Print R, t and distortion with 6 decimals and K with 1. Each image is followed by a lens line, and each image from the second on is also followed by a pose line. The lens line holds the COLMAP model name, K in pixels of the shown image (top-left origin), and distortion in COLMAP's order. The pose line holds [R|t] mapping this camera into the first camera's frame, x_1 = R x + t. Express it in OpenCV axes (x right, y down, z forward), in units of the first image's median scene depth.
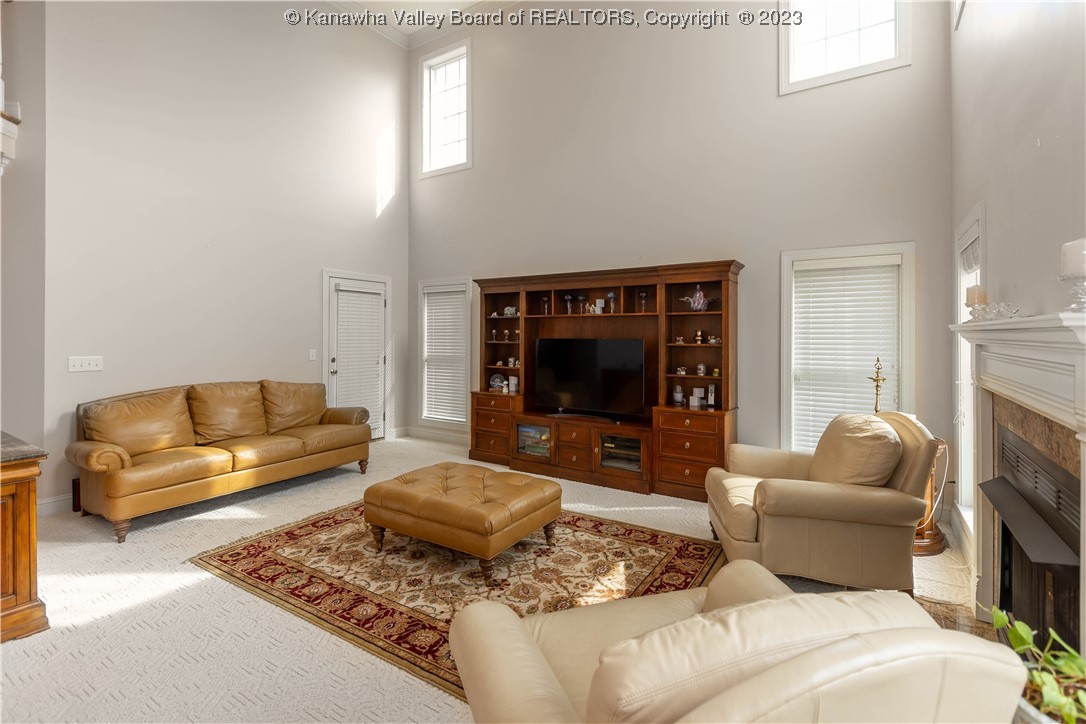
lens RADIAL K [[500.9, 0, 543.6], [0, 500.9, 328.2], [0, 0, 1]] dist [-0.000549, -0.000121]
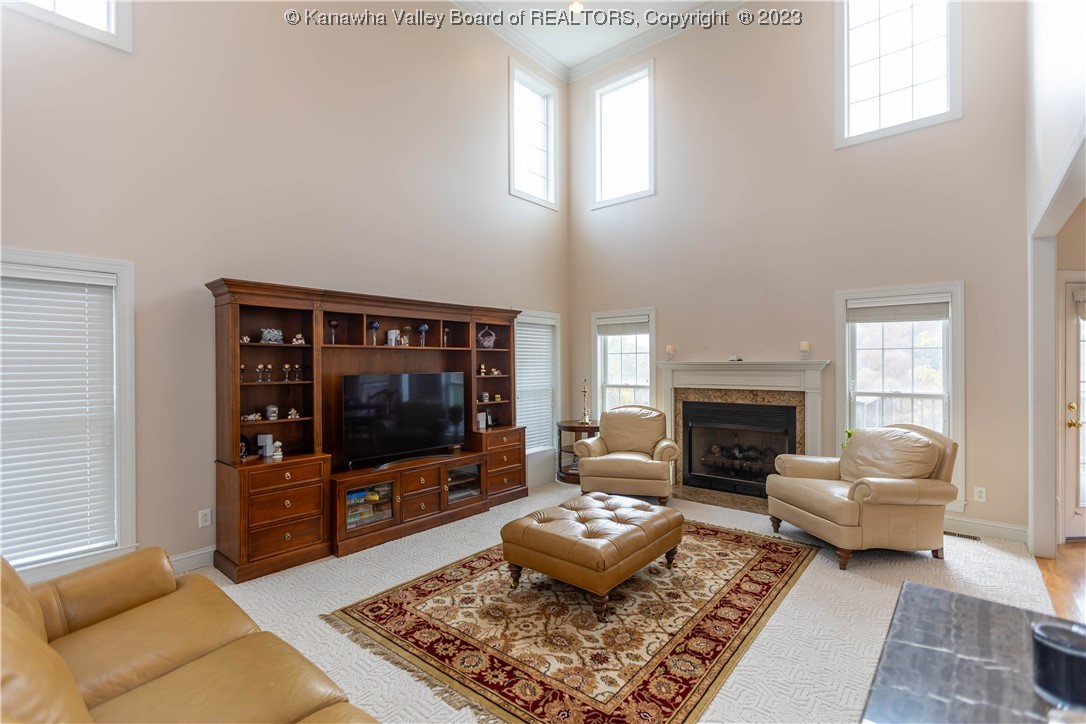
lens RADIAL K [[503.5, 0, 543.0], [0, 503.5, 362.0], [0, 0, 1]] dist [0.001118, 0.000092]
pose [[0.122179, 0.001374, 0.992507, -1.174746], [-0.003213, 0.999994, -0.000989, -0.000004], [-0.992503, -0.003068, 0.122183, 0.975366]]
